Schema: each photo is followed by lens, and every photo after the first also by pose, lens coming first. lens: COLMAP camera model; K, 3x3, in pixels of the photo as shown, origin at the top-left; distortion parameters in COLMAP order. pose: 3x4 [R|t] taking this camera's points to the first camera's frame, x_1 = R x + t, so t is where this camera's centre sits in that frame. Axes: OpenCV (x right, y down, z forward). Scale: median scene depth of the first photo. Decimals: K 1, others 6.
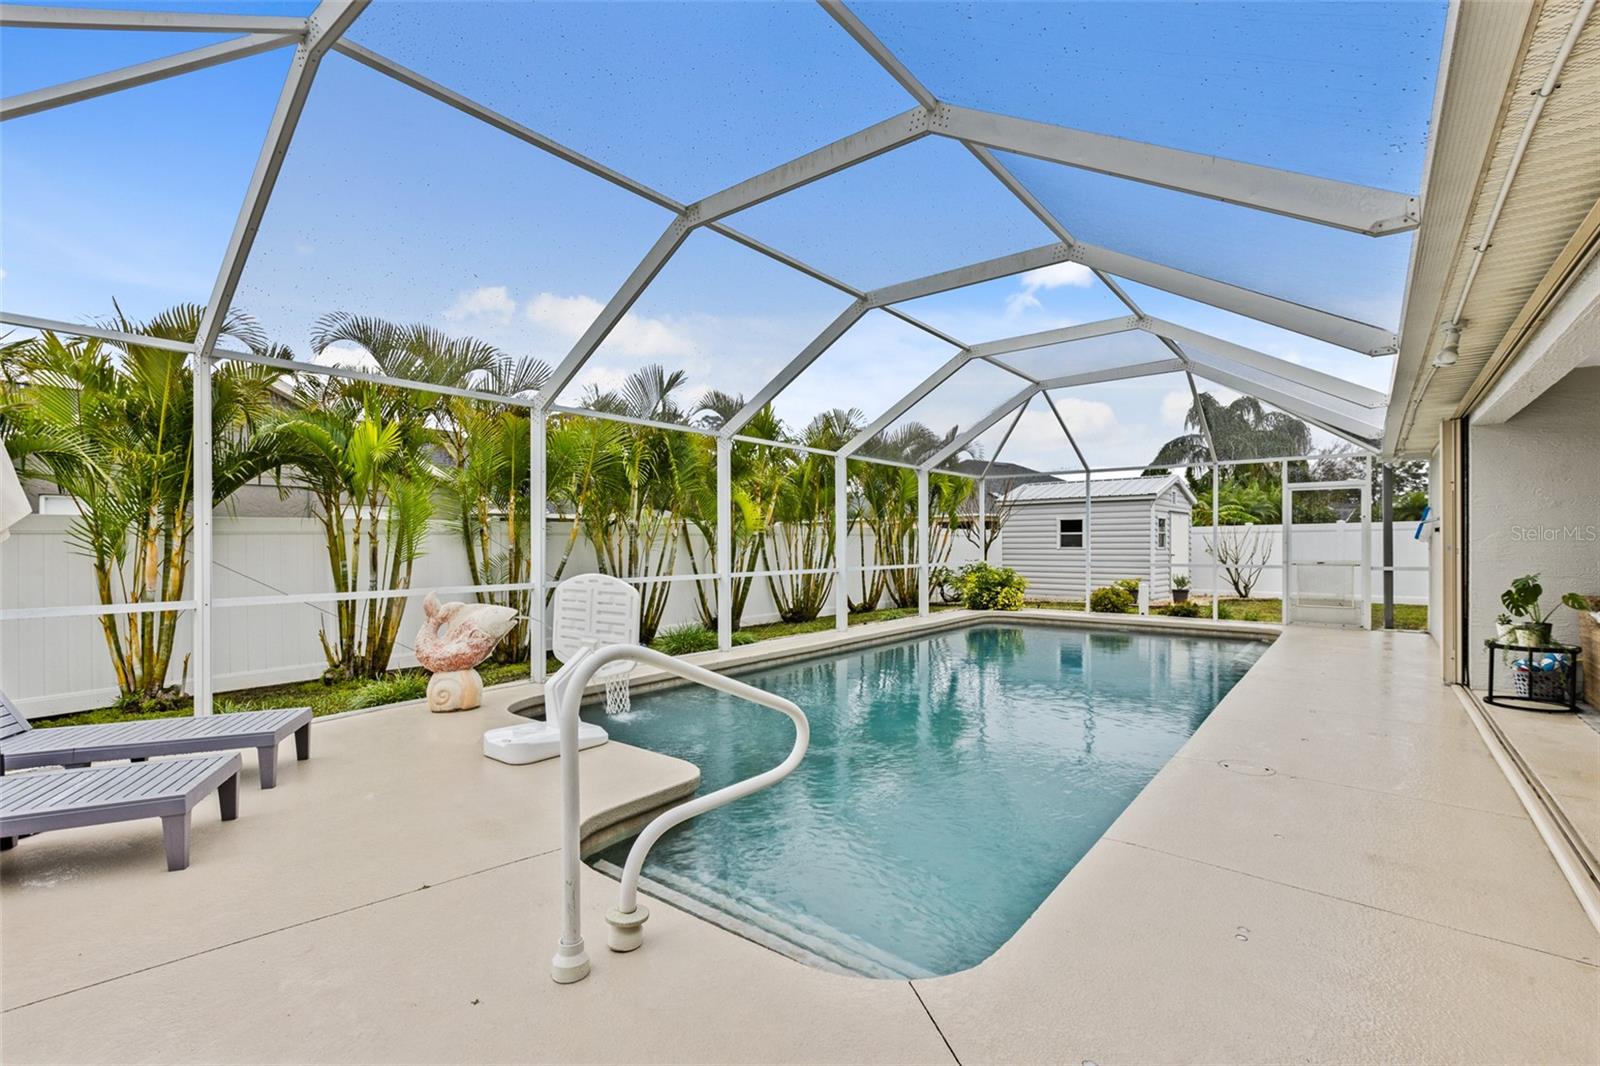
lens RADIAL K [[731.2, 0, 800.0], [0, 731.2, 533.0], [0, 0, 1]] dist [-0.000201, -0.000364]
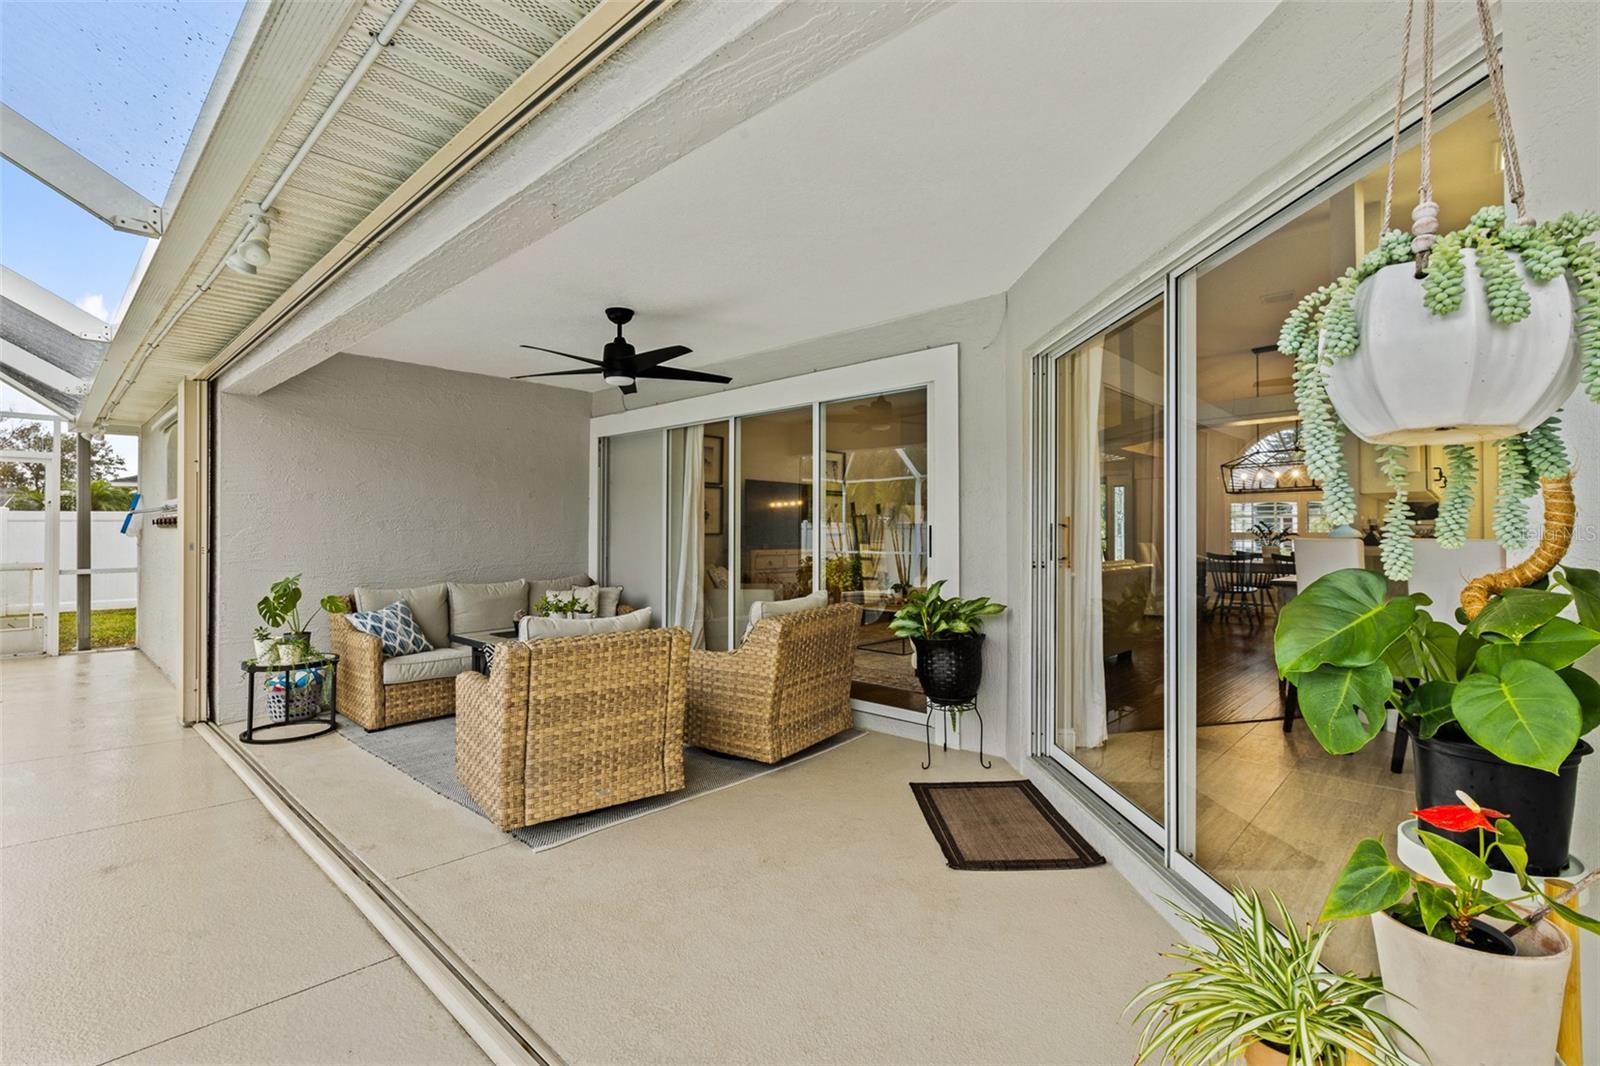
lens RADIAL K [[731.2, 0, 800.0], [0, 731.2, 533.0], [0, 0, 1]] dist [-0.000201, -0.000364]
pose [[0.096672, 0.000077, 0.995316, 0.120394], [-0.011061, 0.999938, 0.000997, -0.001128], [-0.995255, -0.011106, 0.096667, 0.188229]]
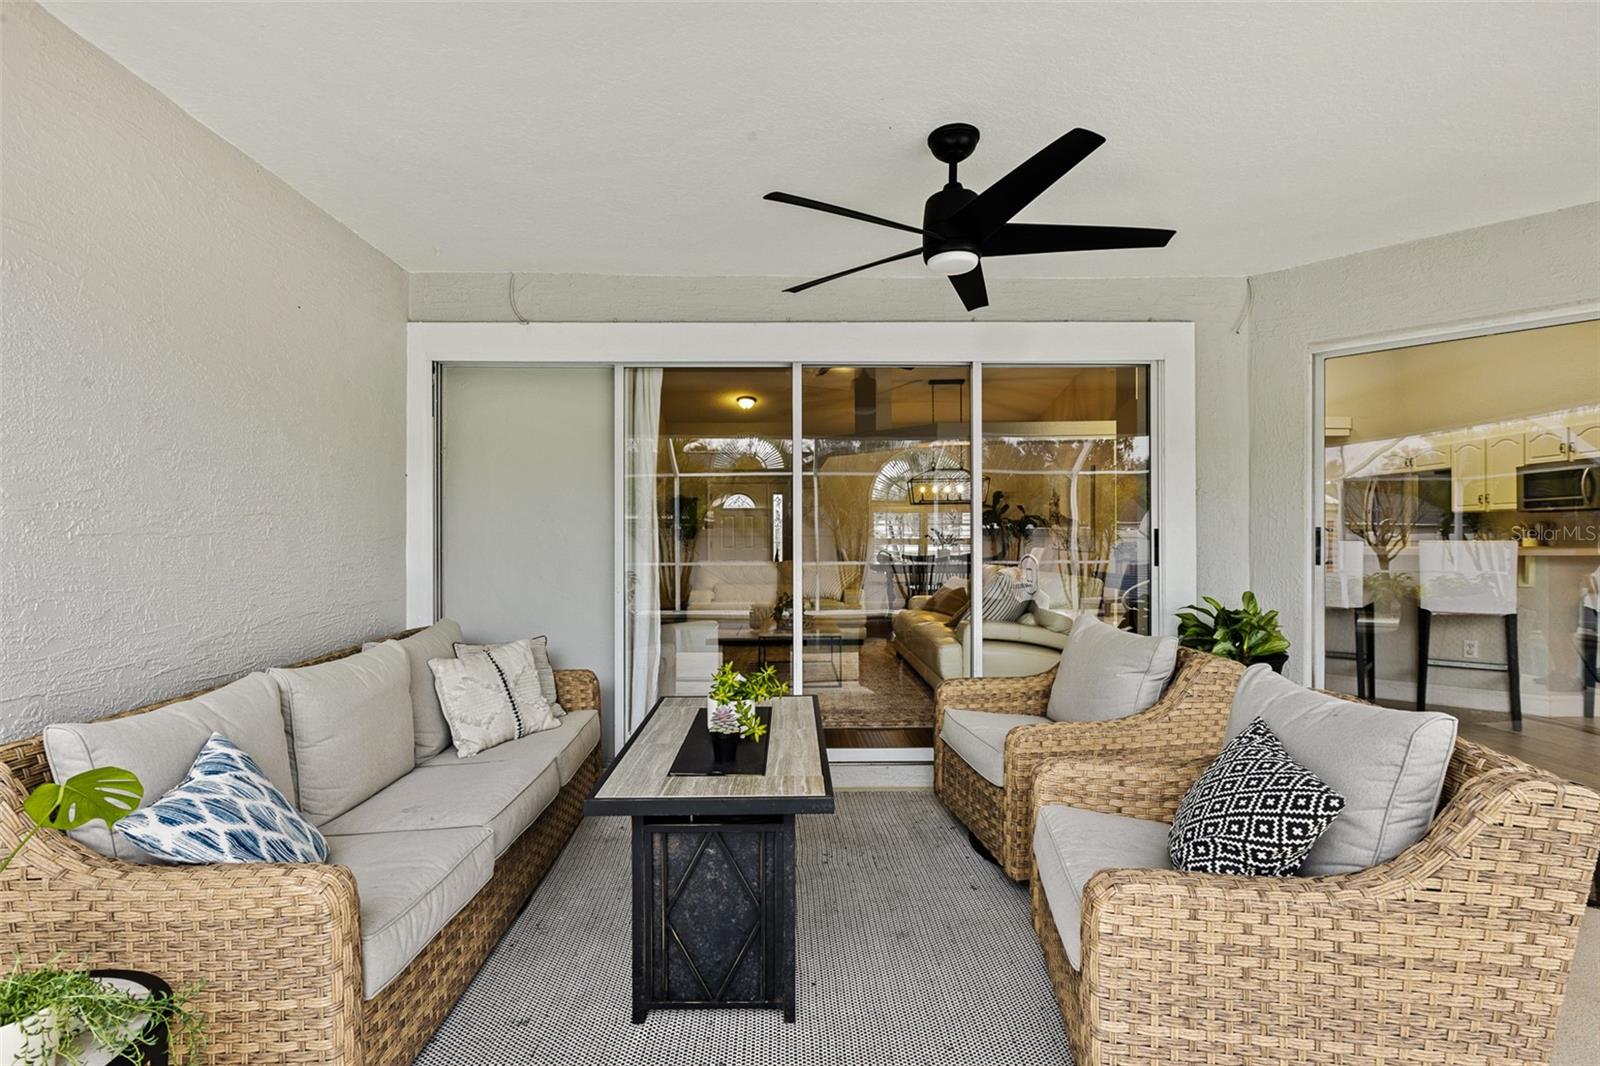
lens RADIAL K [[734.1, 0, 800.0], [0, 734.1, 533.0], [0, 0, 1]] dist [0.022542, -0.000112]
pose [[-0.628935, 0.009231, 0.777403, 0.369112], [-0.004010, 0.999878, -0.015116, 0.002324], [-0.777448, -0.012625, -0.628821, 0.511778]]
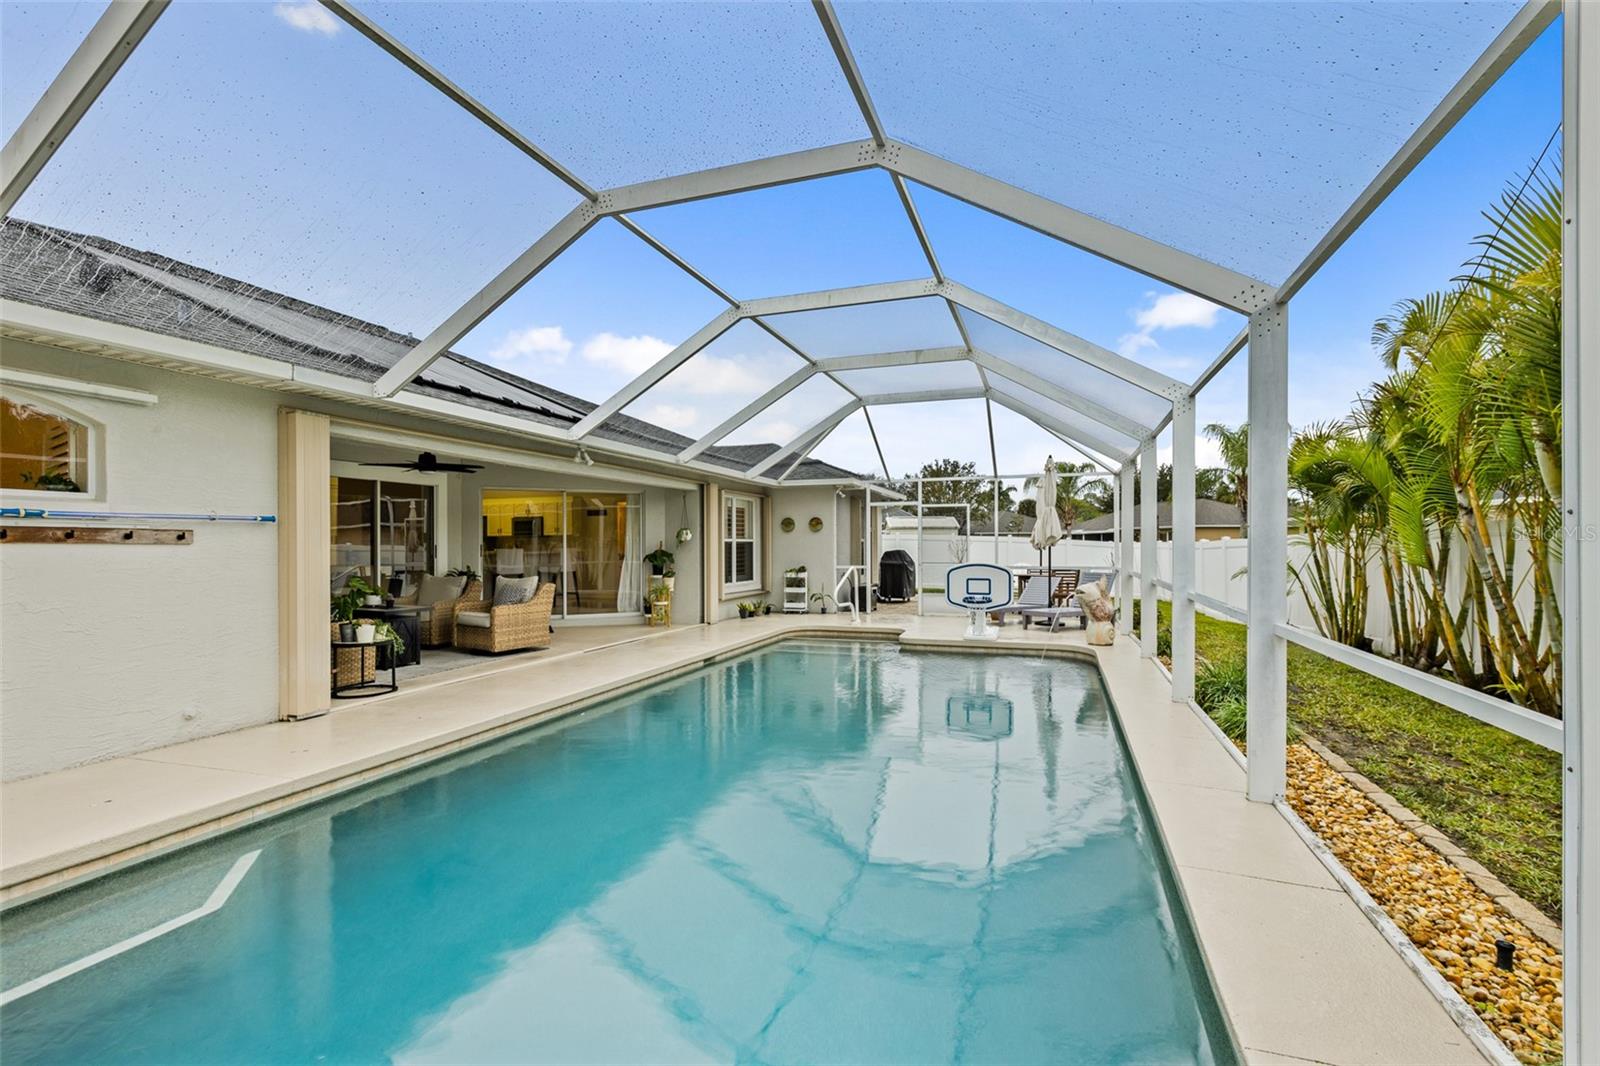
lens RADIAL K [[714.4, 0, 800.0], [0, 714.4, 533.0], [0, 0, 1]] dist [-0.001648, -0.000282]
pose [[-0.948767, -0.001108, -0.315976, 0.380248], [0.006437, 0.999718, -0.022836, 0.010968], [0.315912, -0.023700, -0.948492, 1.593118]]
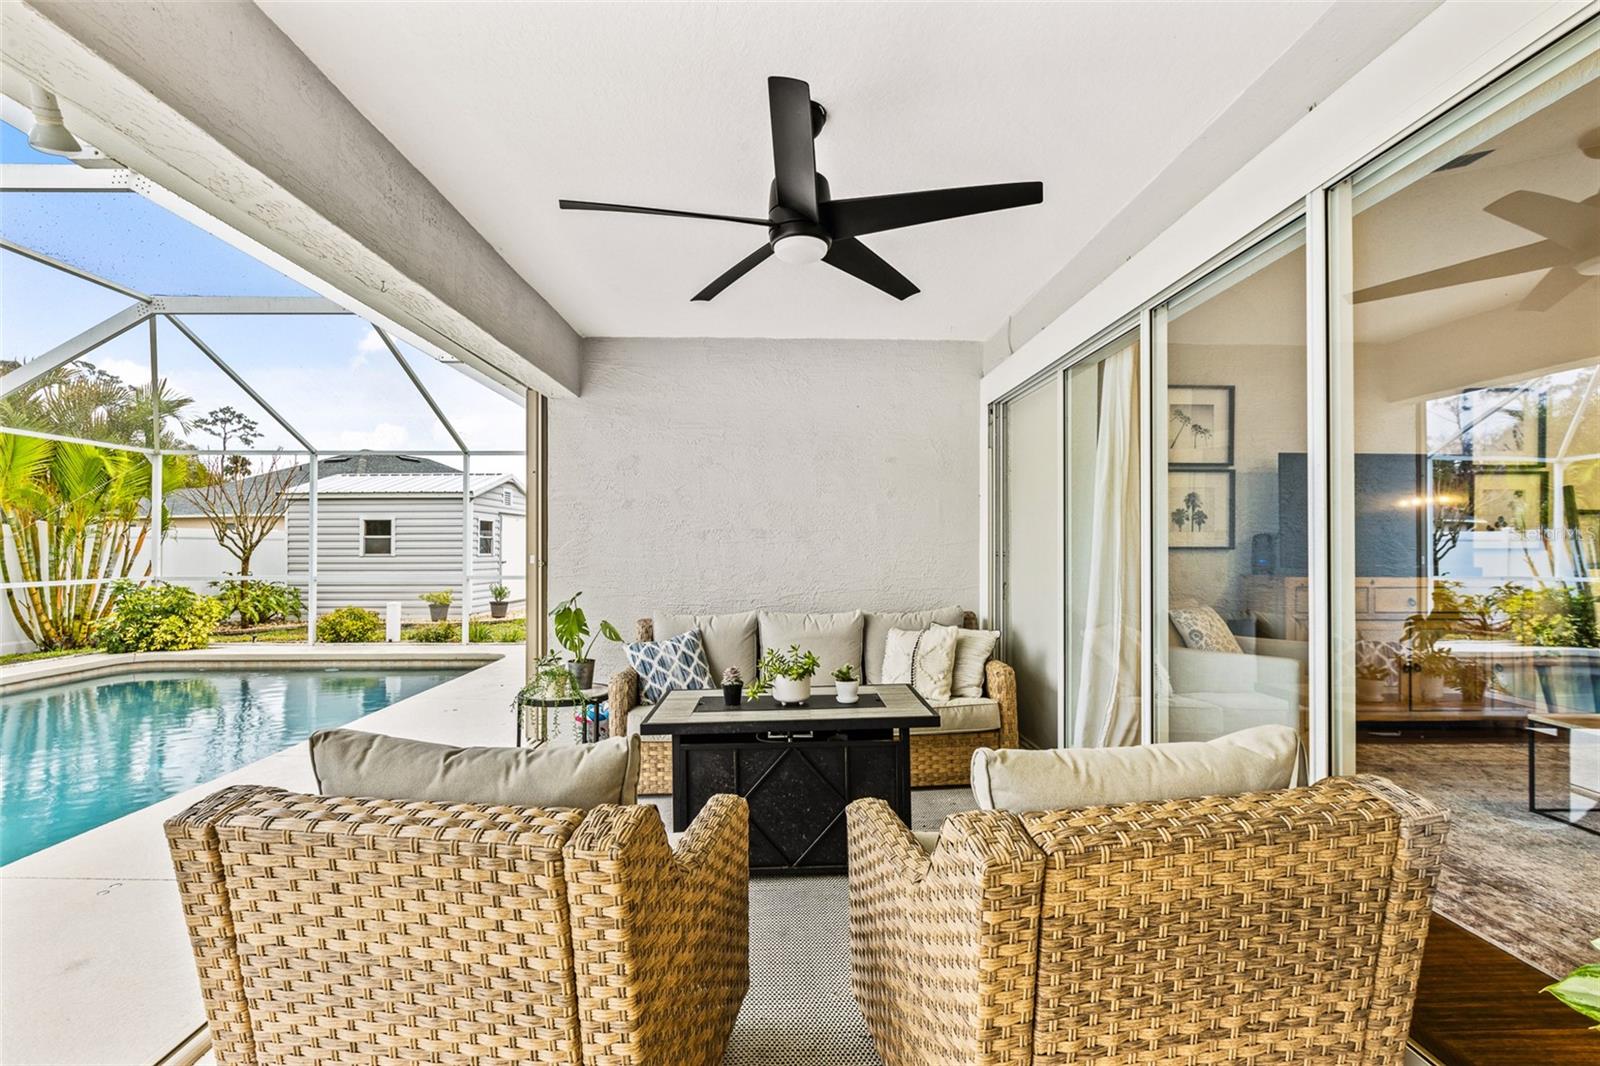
lens RADIAL K [[714.4, 0, 800.0], [0, 714.4, 533.0], [0, 0, 1]] dist [-0.001648, -0.000282]
pose [[0.771534, 0.014343, 0.636027, 0.389162], [-0.010307, 0.999896, -0.010046, -0.001094], [-0.636105, 0.001195, 0.771602, 0.170295]]
